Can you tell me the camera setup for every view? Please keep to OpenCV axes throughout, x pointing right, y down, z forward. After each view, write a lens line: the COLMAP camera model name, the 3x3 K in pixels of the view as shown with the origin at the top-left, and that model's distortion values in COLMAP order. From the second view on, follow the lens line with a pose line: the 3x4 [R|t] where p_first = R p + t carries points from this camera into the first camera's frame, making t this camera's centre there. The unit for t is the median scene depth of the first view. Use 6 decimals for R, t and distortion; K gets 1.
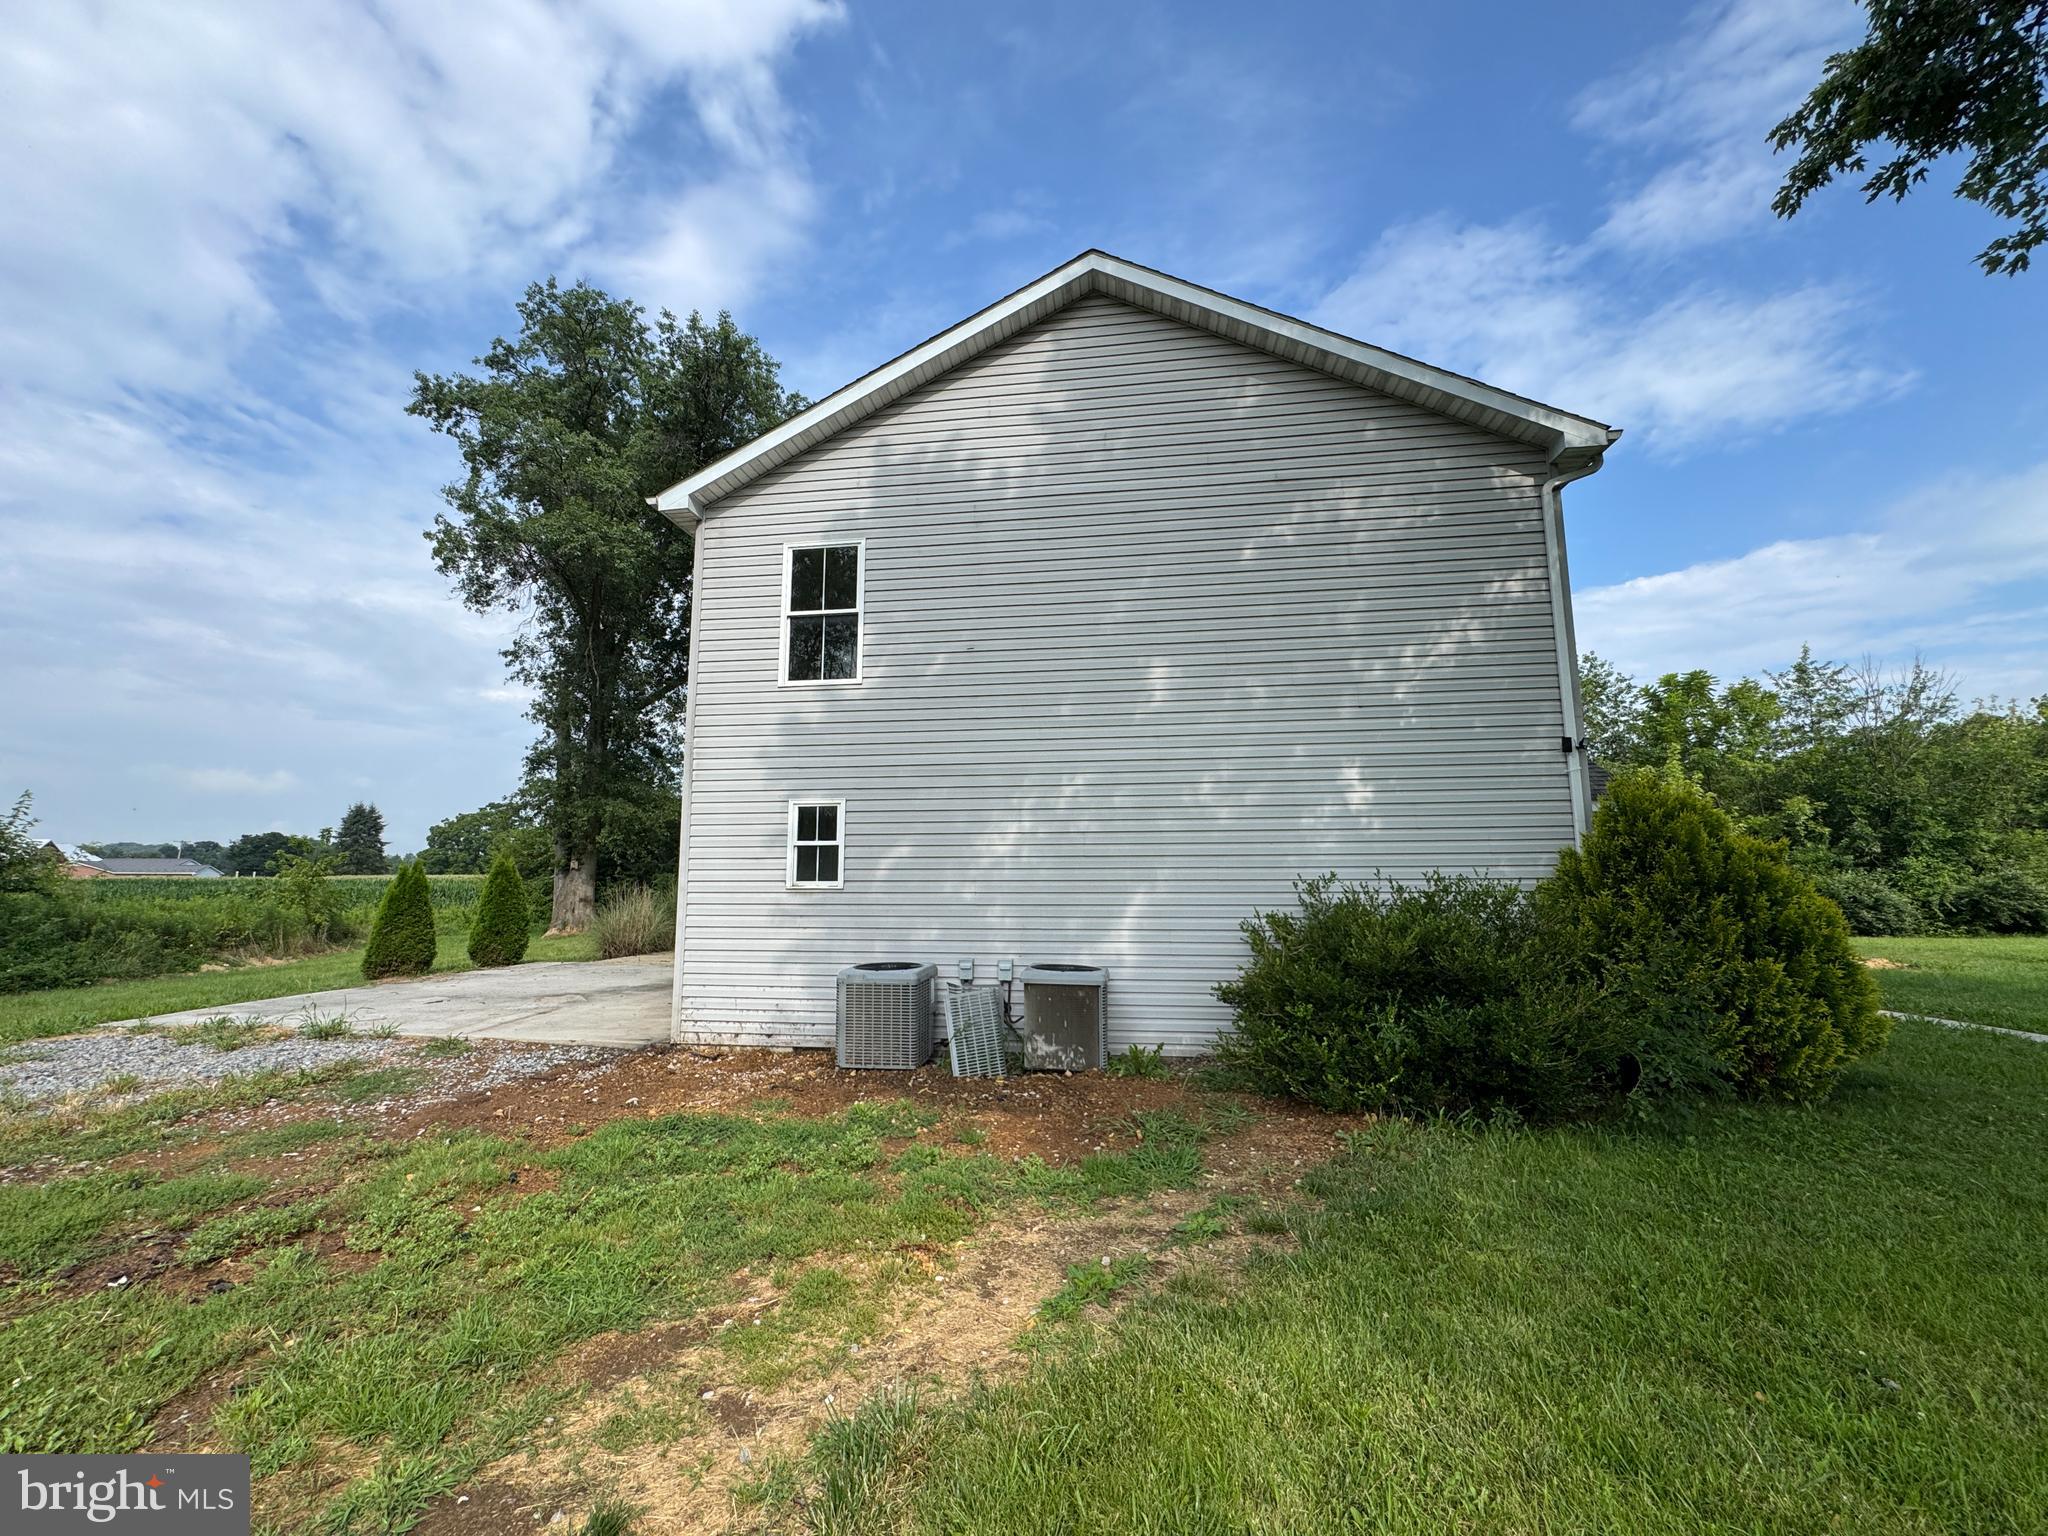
lens RADIAL K [[814.7, 0, 1013.1], [0, 814.7, 769.0], [0, 0, 1]] dist [-0.000618, 0.000329]
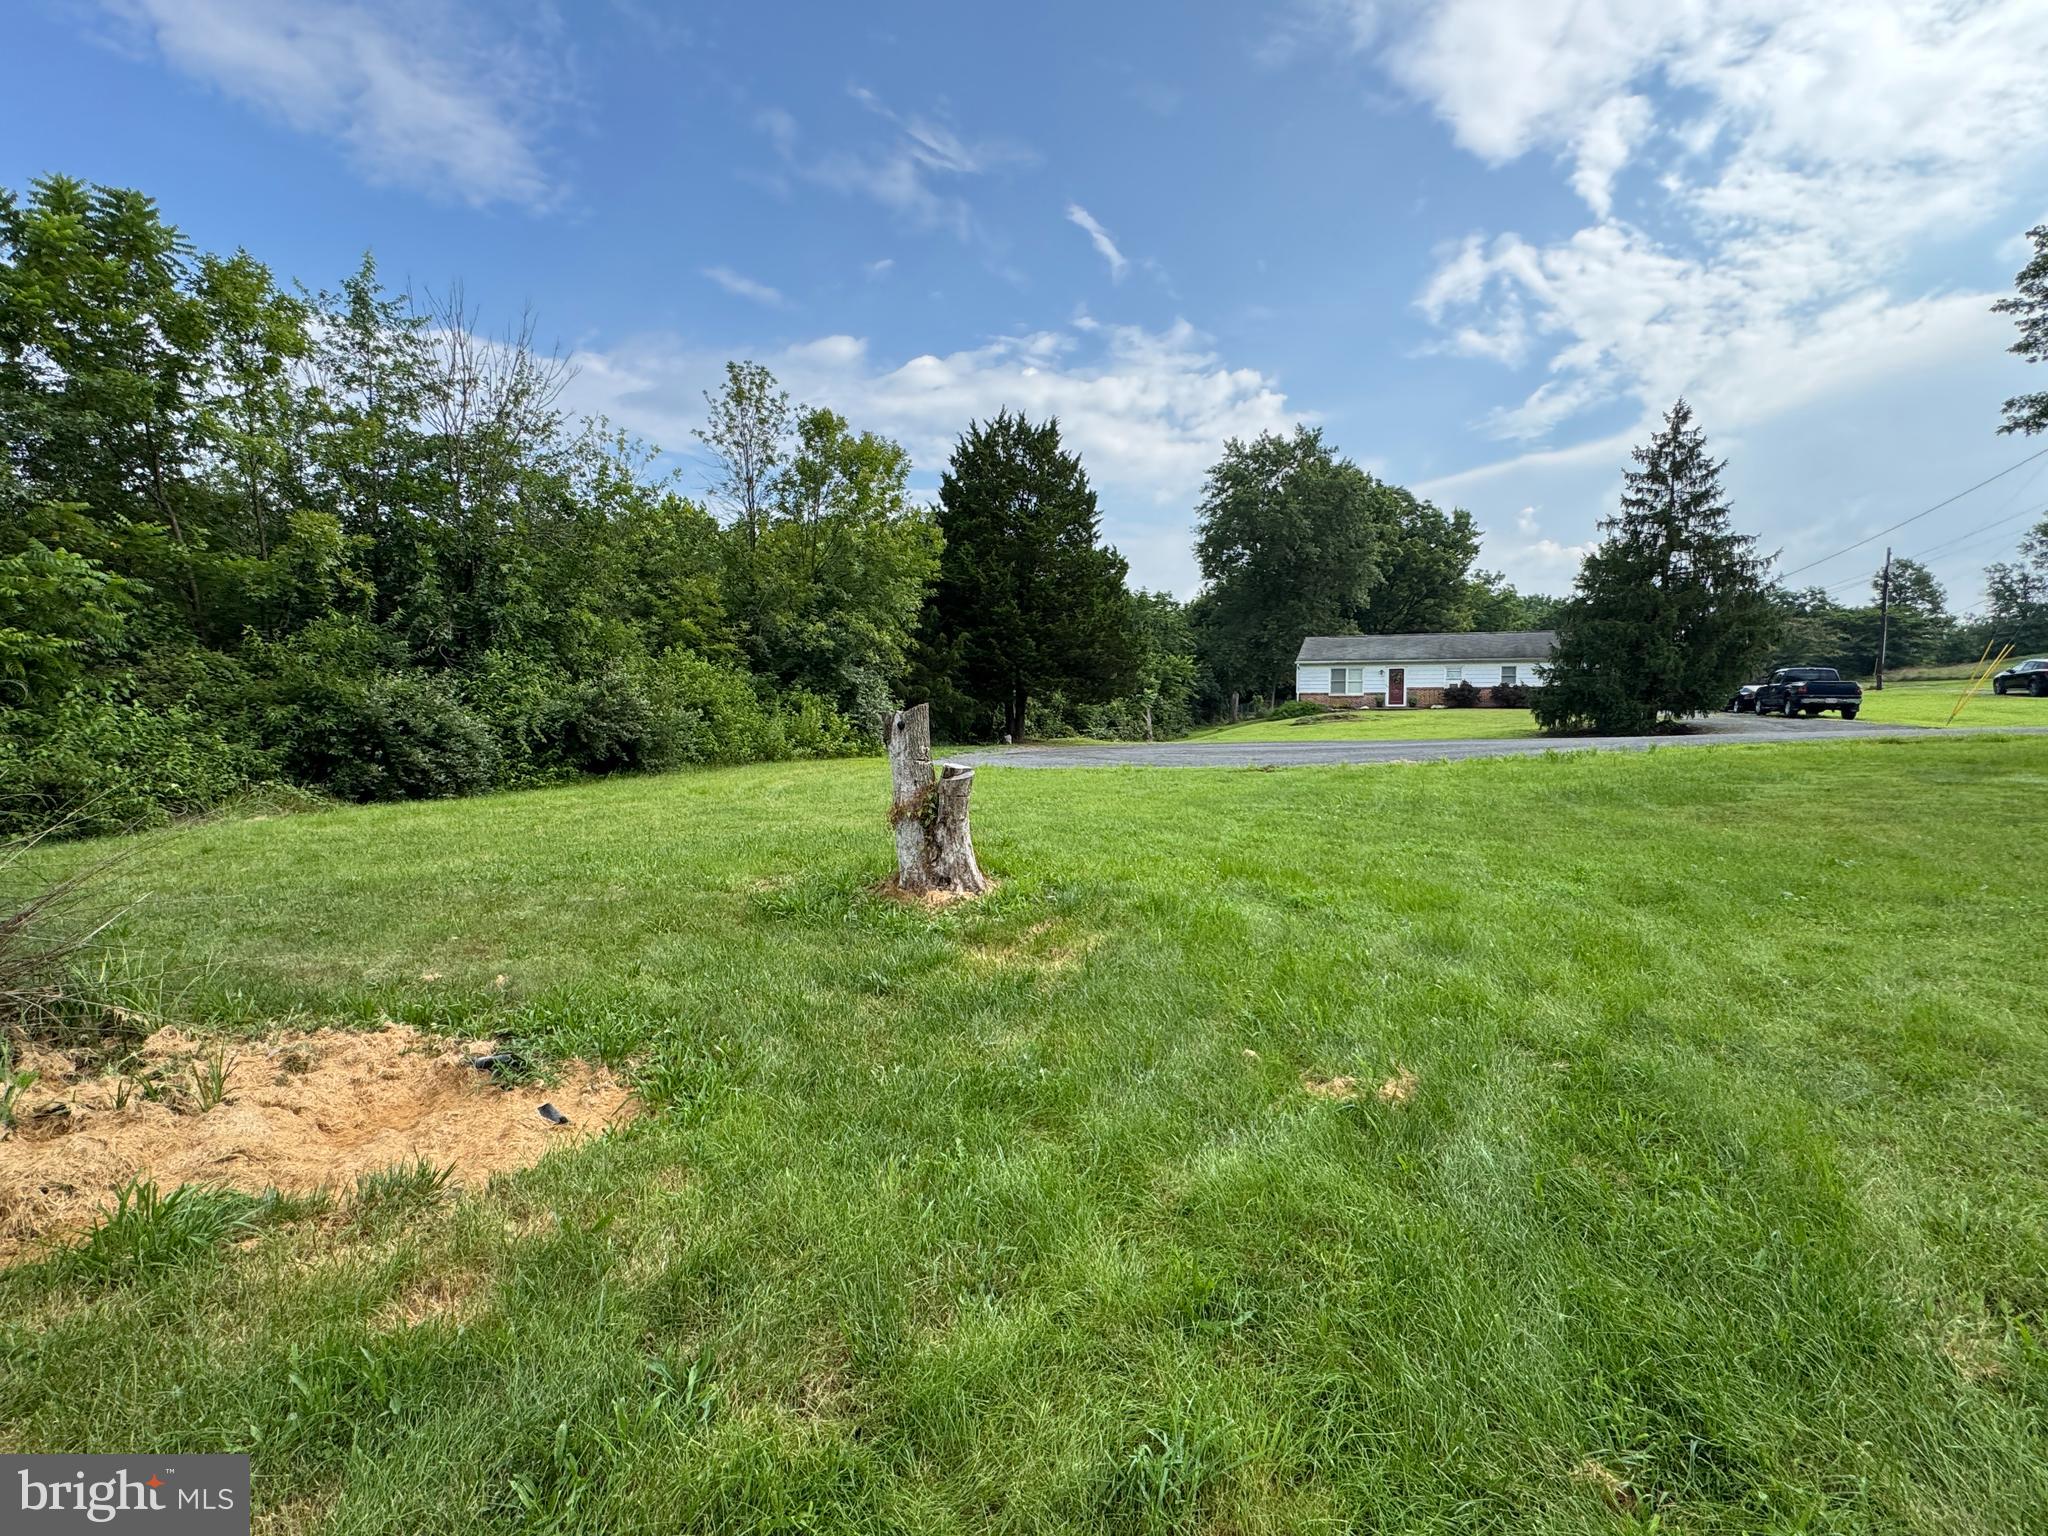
lens RADIAL K [[1011.8, 0, 1018.7], [0, 1011.8, 766.3], [0, 0, 1]] dist [0.017045, 0.001318]
pose [[0.252564, -0.068149, 0.965177, 0.501595], [-0.130444, 0.986012, 0.103754, 0.066463], [-0.958747, -0.152106, 0.240142, 0.463964]]
